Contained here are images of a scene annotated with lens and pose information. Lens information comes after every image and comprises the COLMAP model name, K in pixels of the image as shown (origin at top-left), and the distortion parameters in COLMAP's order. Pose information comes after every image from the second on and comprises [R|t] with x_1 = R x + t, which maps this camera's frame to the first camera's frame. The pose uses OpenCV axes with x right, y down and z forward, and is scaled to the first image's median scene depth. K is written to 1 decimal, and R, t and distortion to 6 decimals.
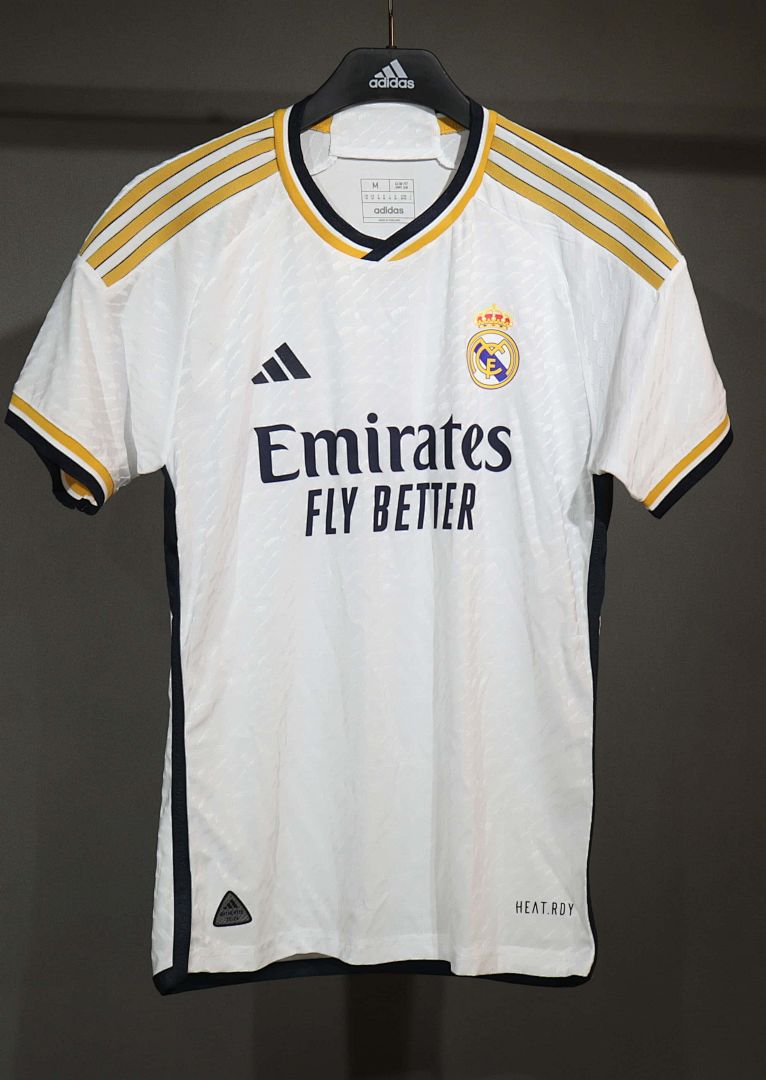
lens RADIAL K [[1475.6, 0, 393.0], [0, 1475.6, 536.2], [0, 0, 1]] dist [-0.095379, 0.000000]
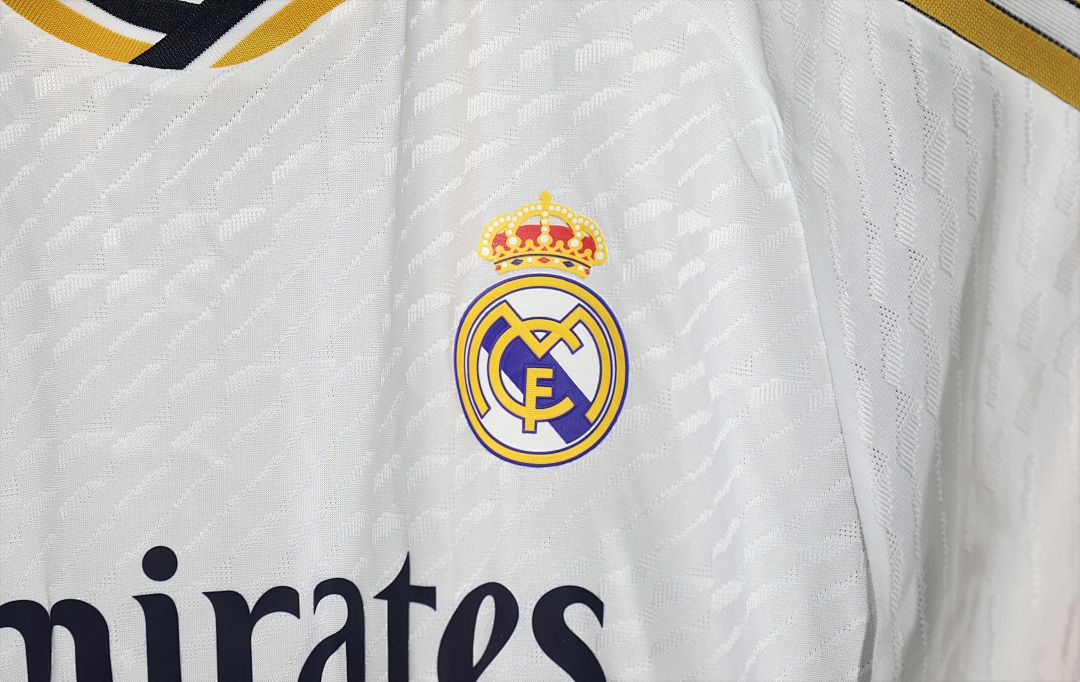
lens RADIAL K [[1542.5, 0, 536.4], [0, 1542.5, 342.9], [0, 0, 1]] dist [-0.054454, 0.000000]
pose [[0.998969, -0.014706, -0.042949, 0.080360], [0.010157, 0.994494, -0.104297, -0.092229], [0.044246, 0.103753, 0.993618, 0.679049]]
